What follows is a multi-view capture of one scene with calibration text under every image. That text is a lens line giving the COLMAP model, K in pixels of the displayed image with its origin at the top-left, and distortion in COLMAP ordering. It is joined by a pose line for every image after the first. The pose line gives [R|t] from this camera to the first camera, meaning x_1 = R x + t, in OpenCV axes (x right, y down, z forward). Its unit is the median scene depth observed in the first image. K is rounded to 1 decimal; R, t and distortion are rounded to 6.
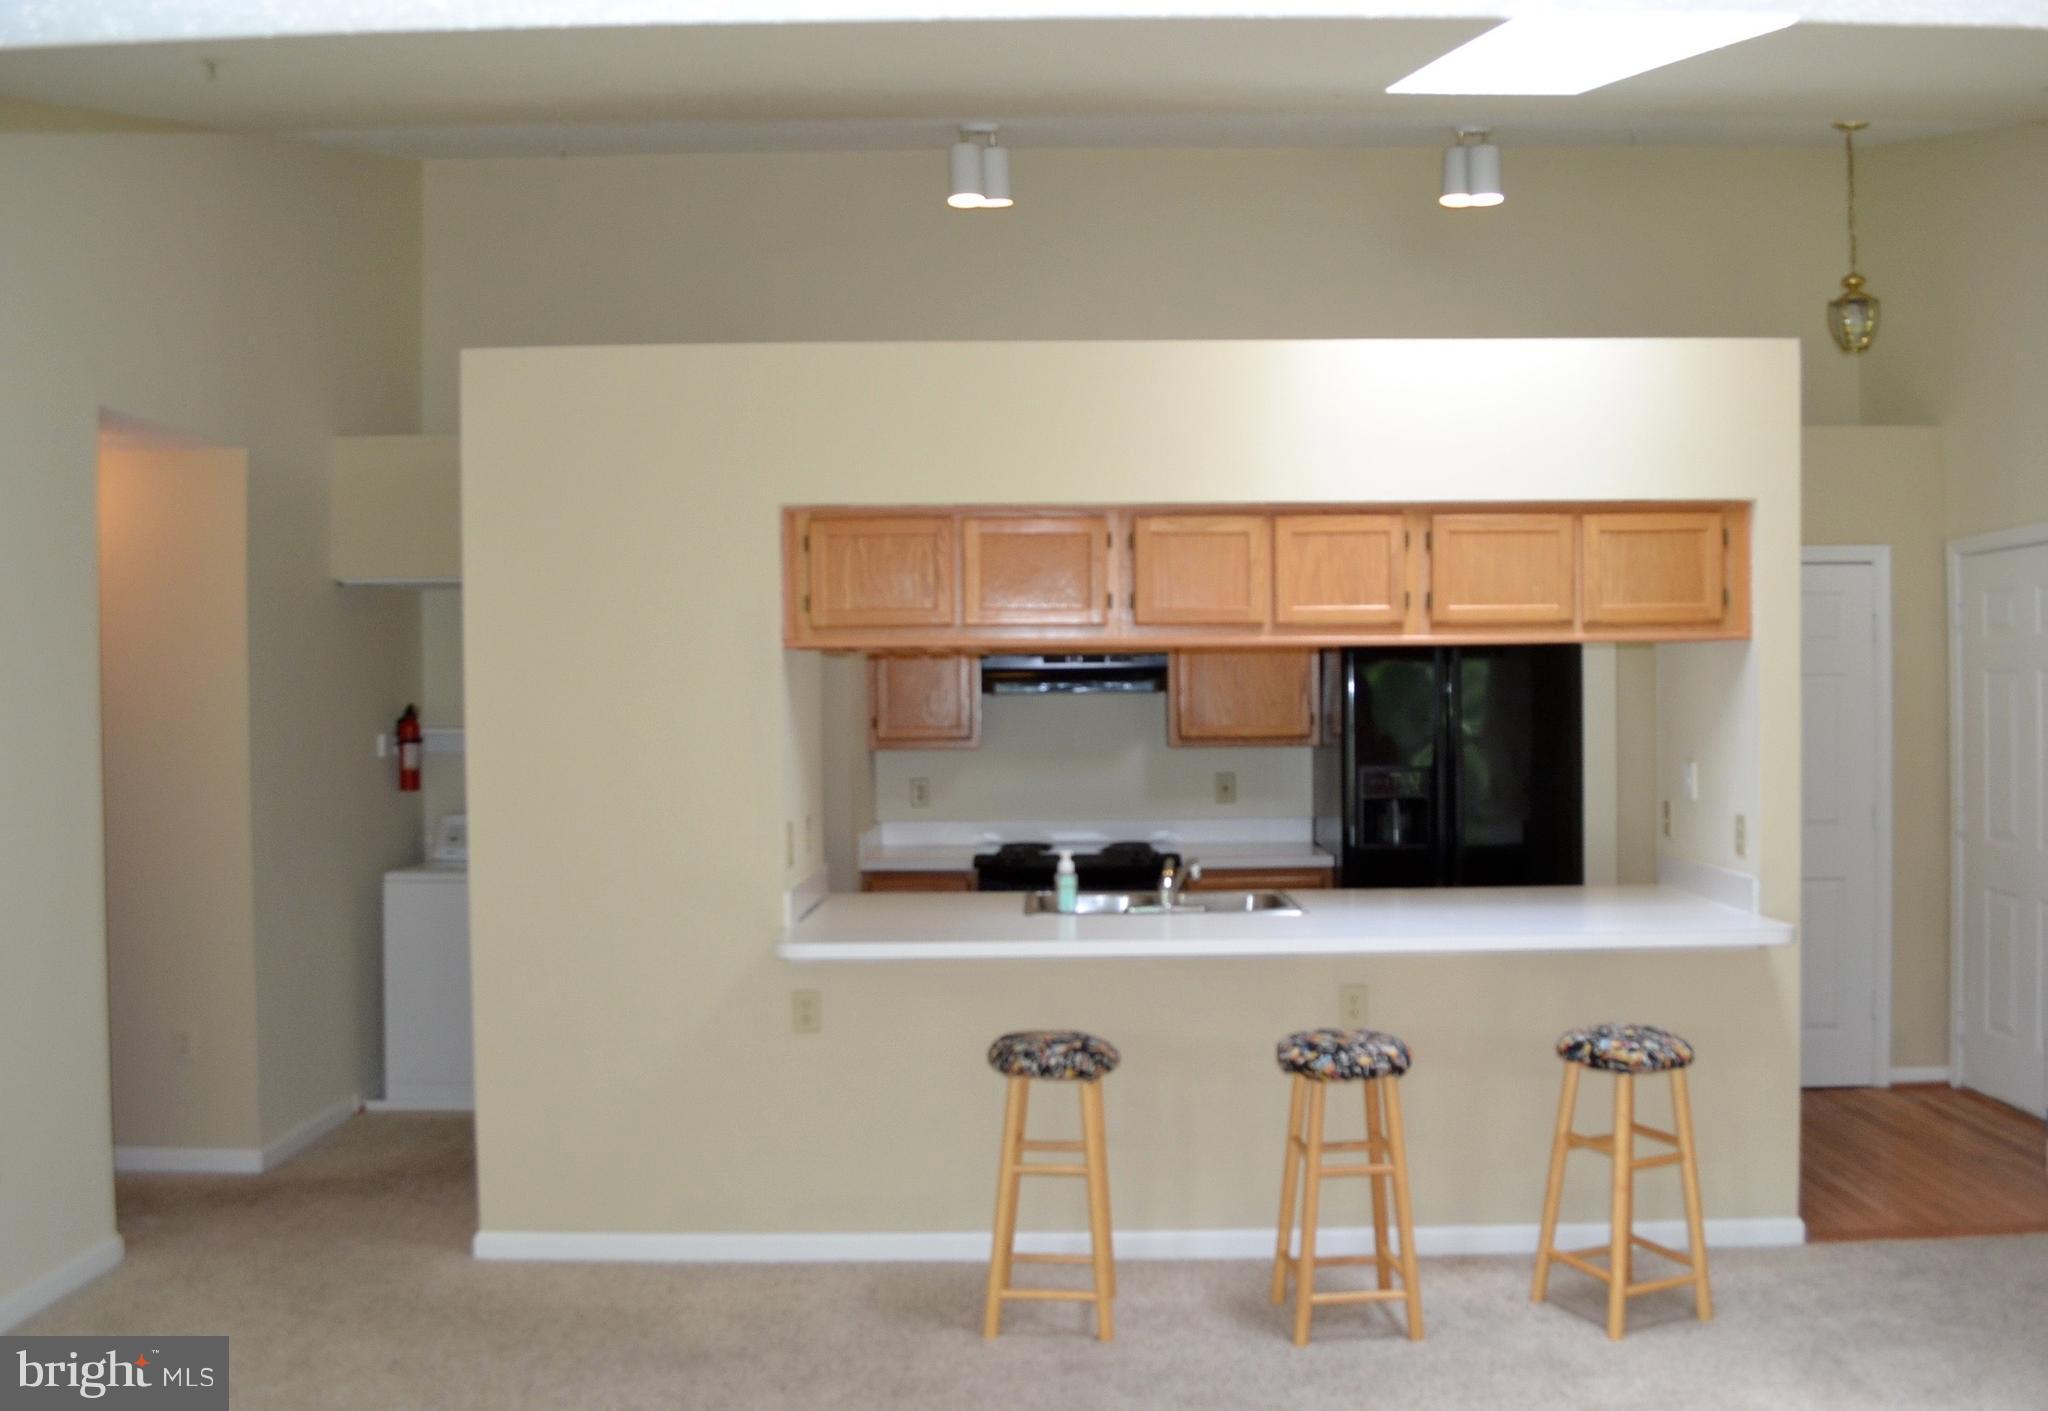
lens RADIAL K [[1695.3, 0, 1024.0], [0, 1695.3, 705.5], [0, 0, 1]] dist [-0.081508, -0.002225]
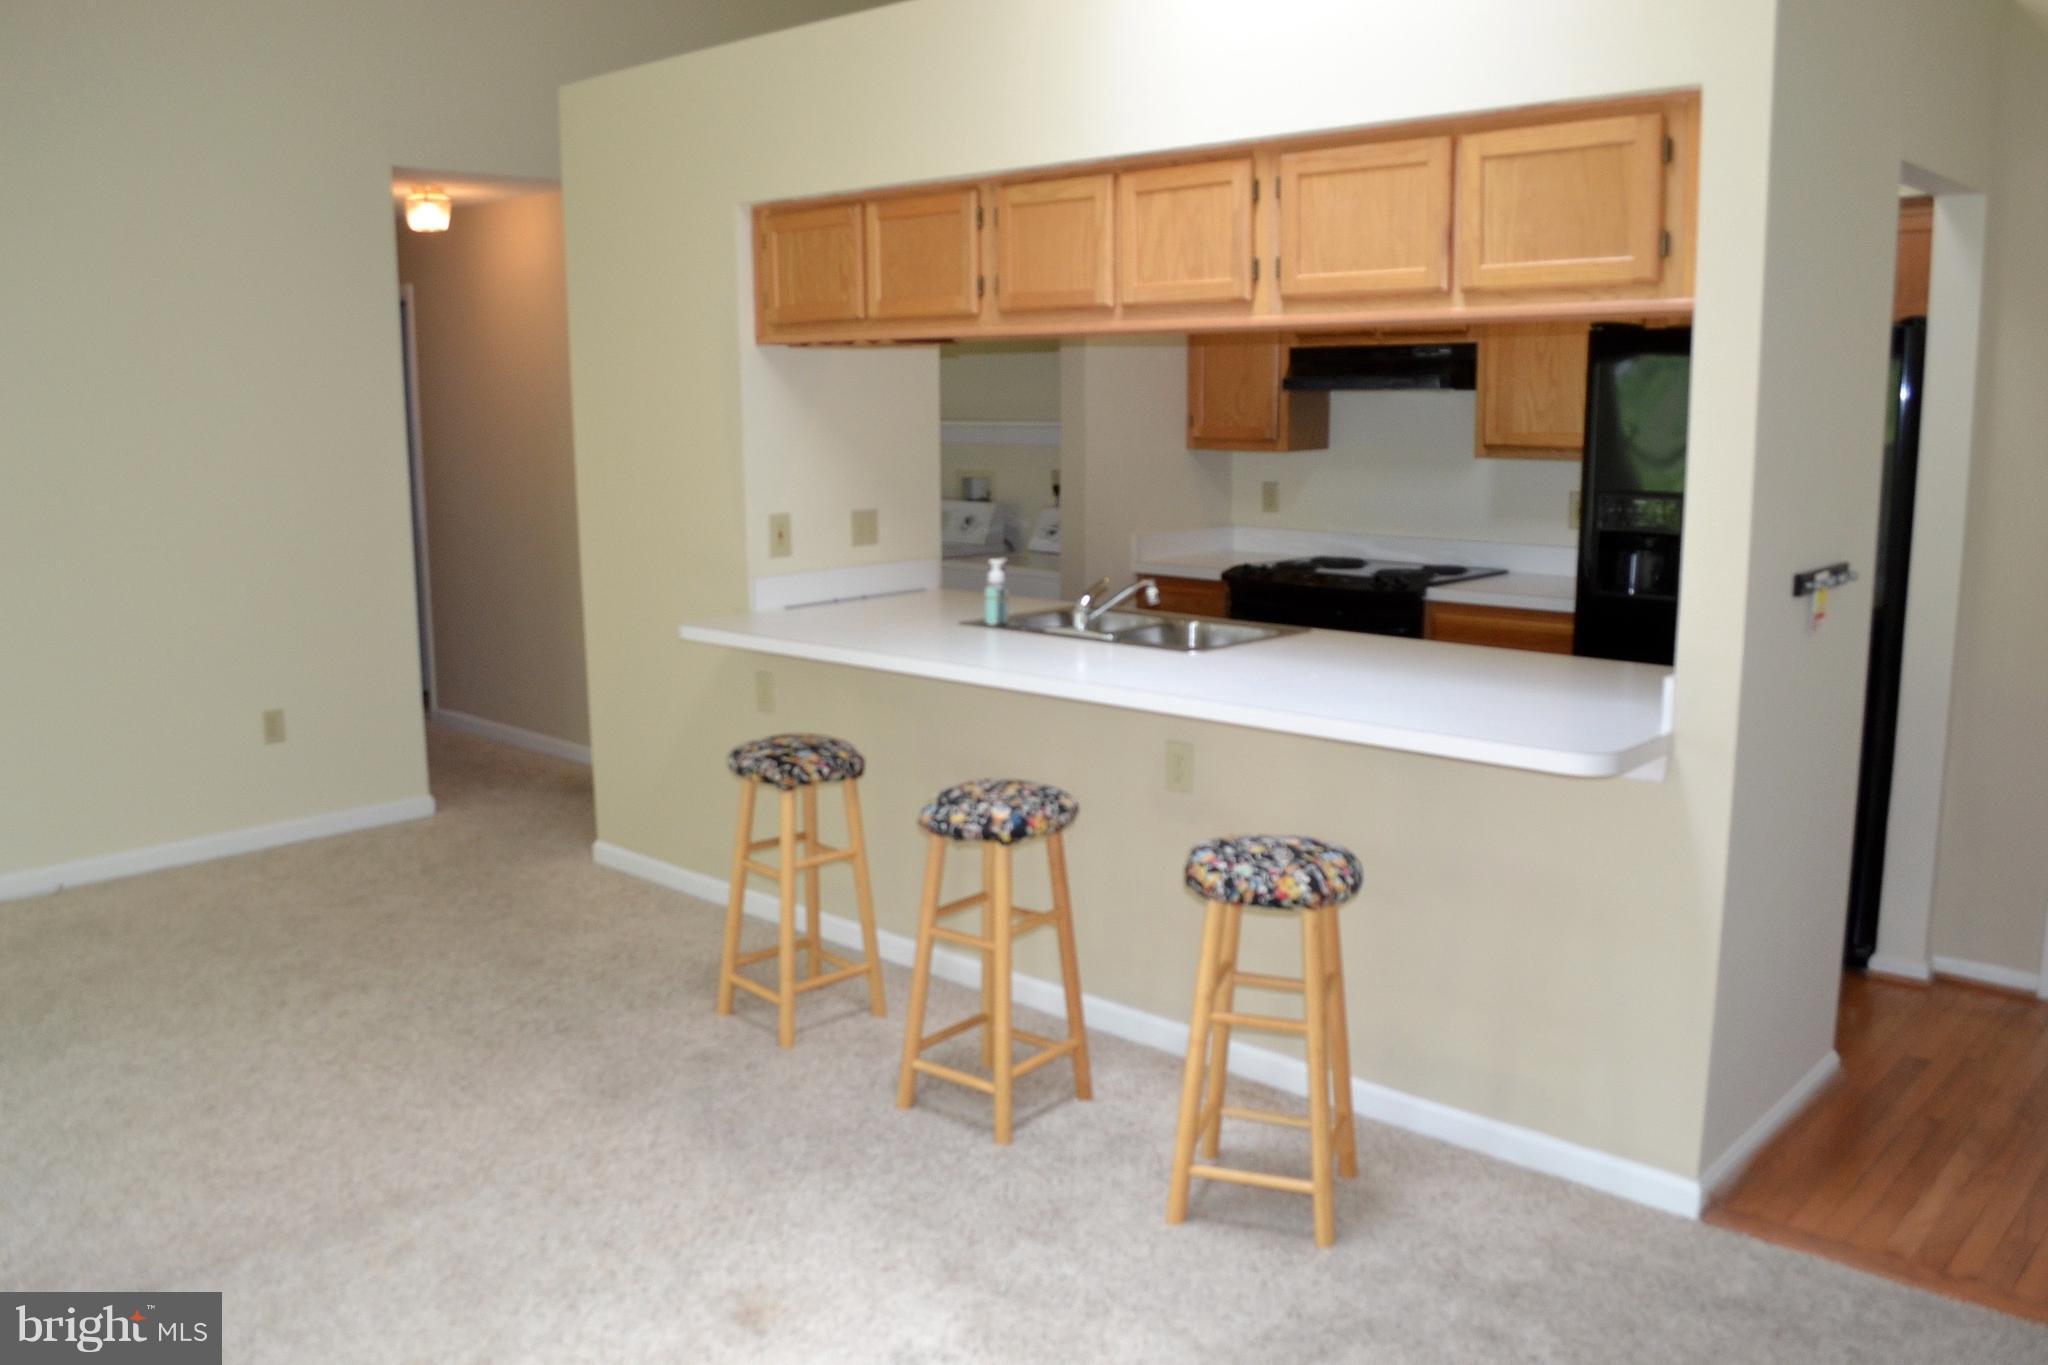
lens RADIAL K [[1630.3, 0, 1024.0], [0, 1630.3, 682.5], [0, 0, 1]] dist [-0.054743, -0.062815]
pose [[0.745354, 0.120553, -0.655679, 0.659582], [-0.007900, 0.985043, 0.172129, -0.002680], [0.666622, -0.123117, 0.735158, 0.353288]]
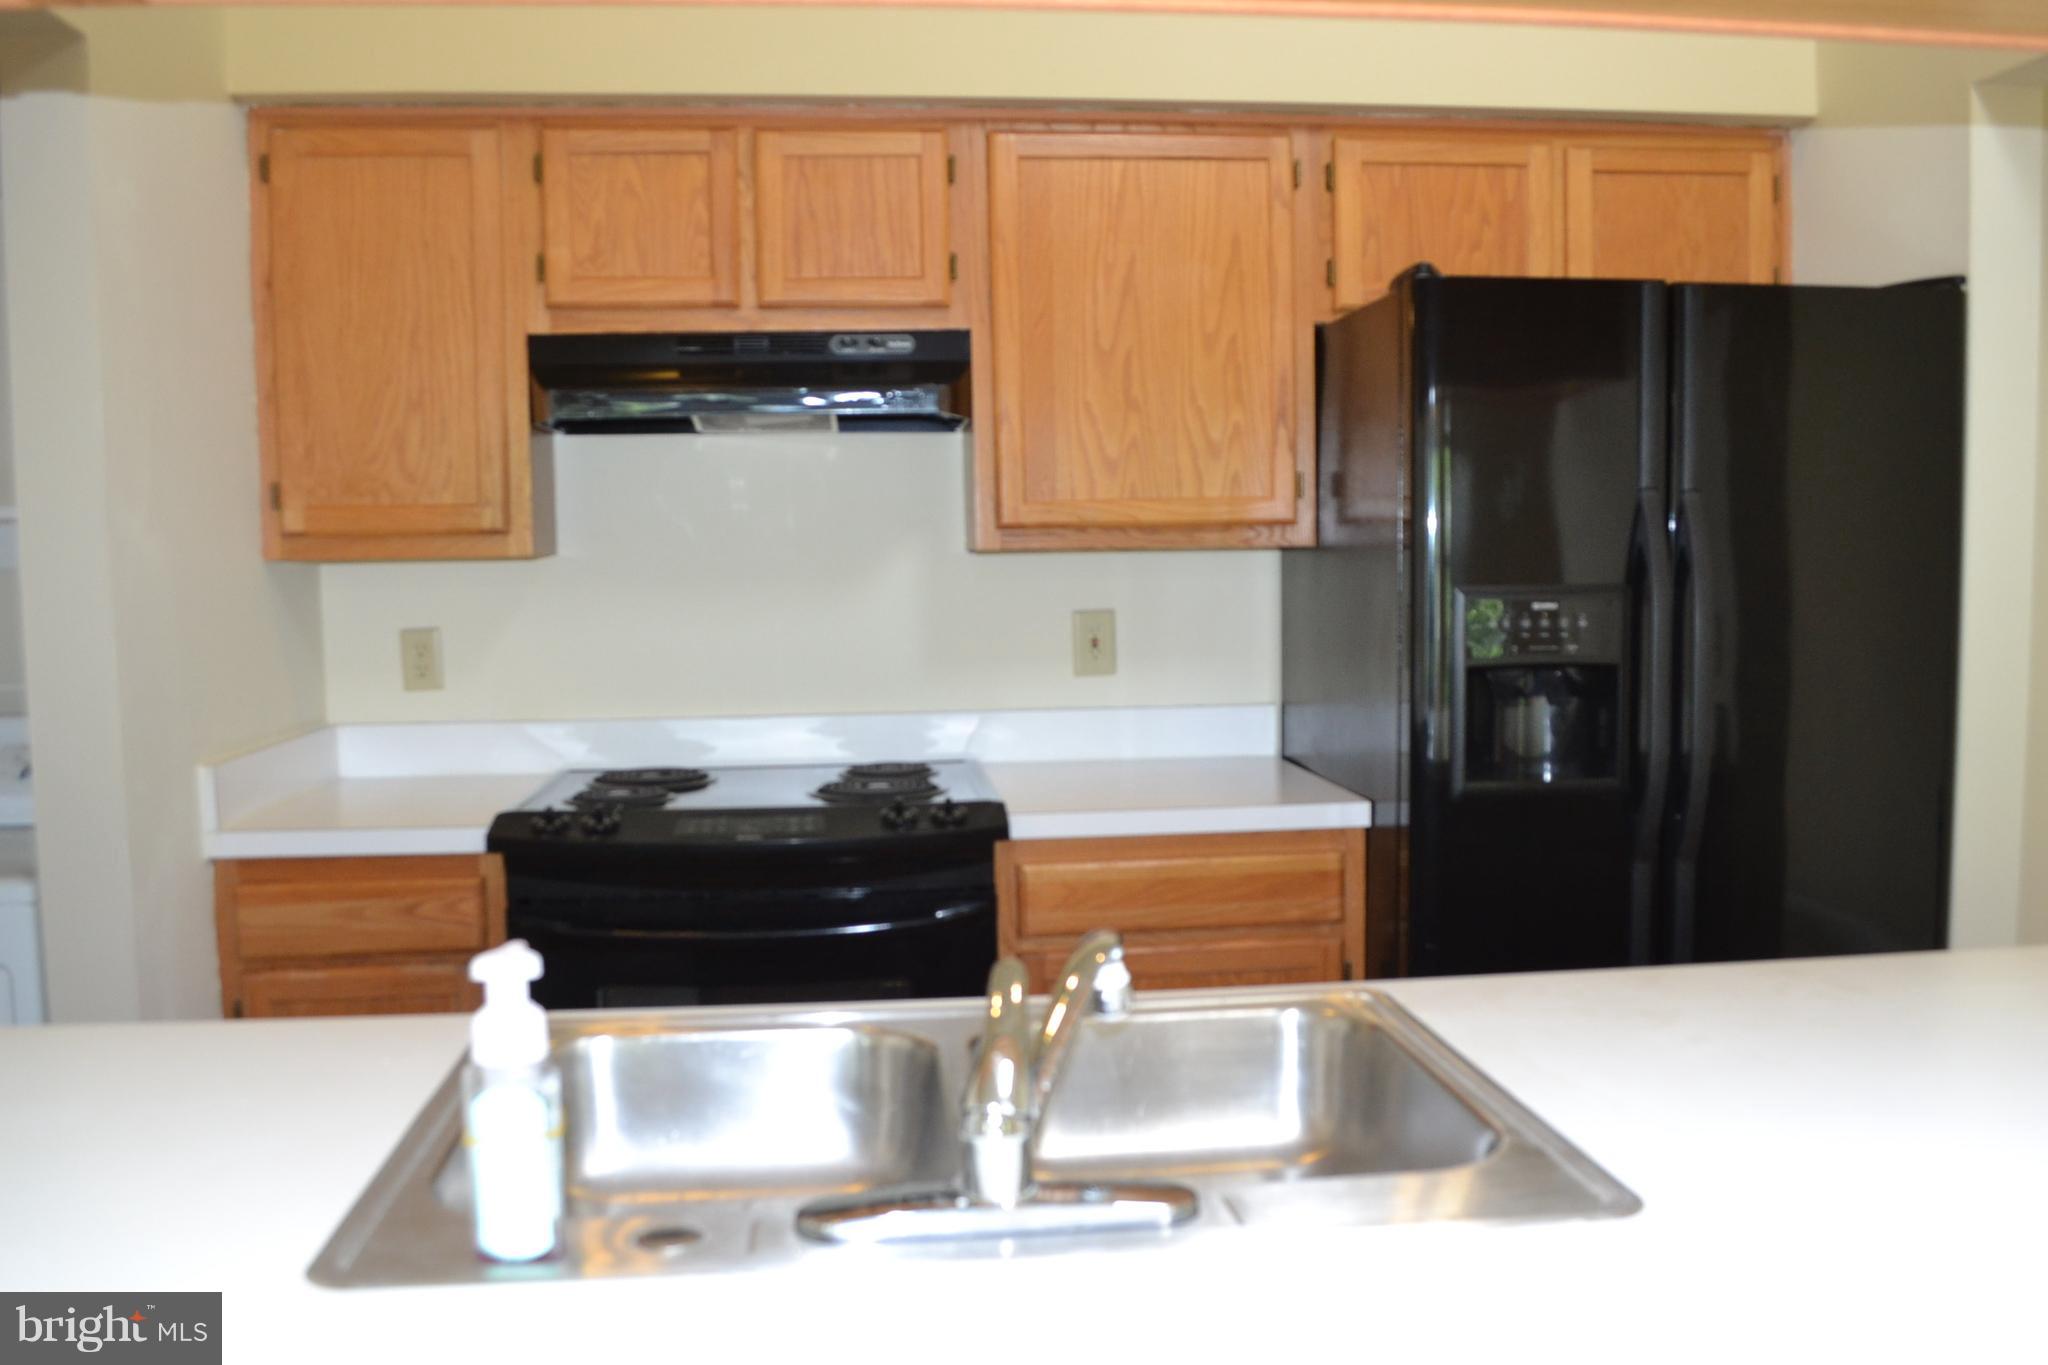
lens RADIAL K [[1630.3, 0, 1024.0], [0, 1630.3, 682.5], [0, 0, 1]] dist [-0.054743, -0.062815]
pose [[0.992151, -0.015138, 0.124125, 0.065661], [0.006169, 0.997362, 0.072332, 0.040699], [-0.124892, -0.070999, 0.989627, 0.835818]]
